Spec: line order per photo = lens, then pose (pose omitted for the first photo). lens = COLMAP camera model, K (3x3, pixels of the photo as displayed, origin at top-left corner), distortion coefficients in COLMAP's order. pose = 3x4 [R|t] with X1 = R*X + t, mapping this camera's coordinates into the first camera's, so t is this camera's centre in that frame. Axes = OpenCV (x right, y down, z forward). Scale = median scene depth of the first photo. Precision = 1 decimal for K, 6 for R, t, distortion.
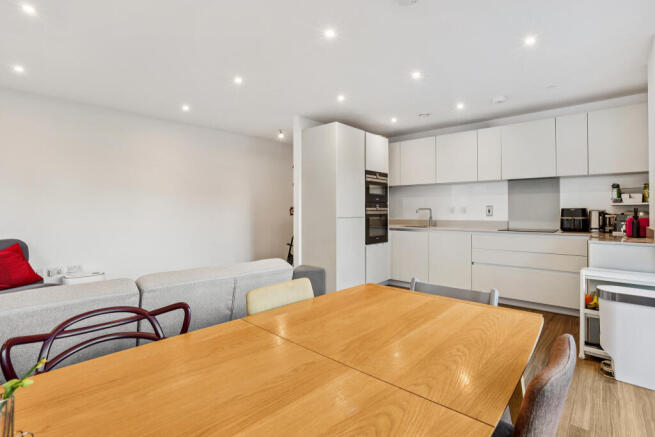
lens RADIAL K [[320.3, 0, 324.9], [0, 320.3, 213.5], [0, 0, 1]] dist [-0.012881, -0.000147]
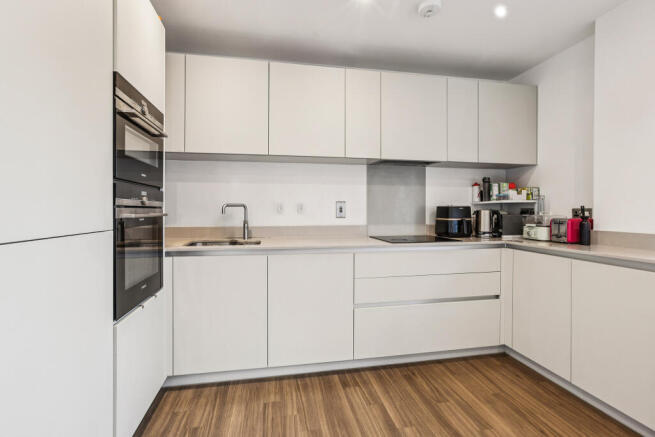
lens RADIAL K [[305.1, 0, 328.5], [0, 305.1, 213.2], [0, 0, 1]] dist [-0.017651, -0.000042]
pose [[0.596700, -0.004914, 0.802449, 0.020055], [0.005814, 0.999981, 0.001800, -0.002417], [-0.802443, 0.003592, 0.596718, 0.661309]]
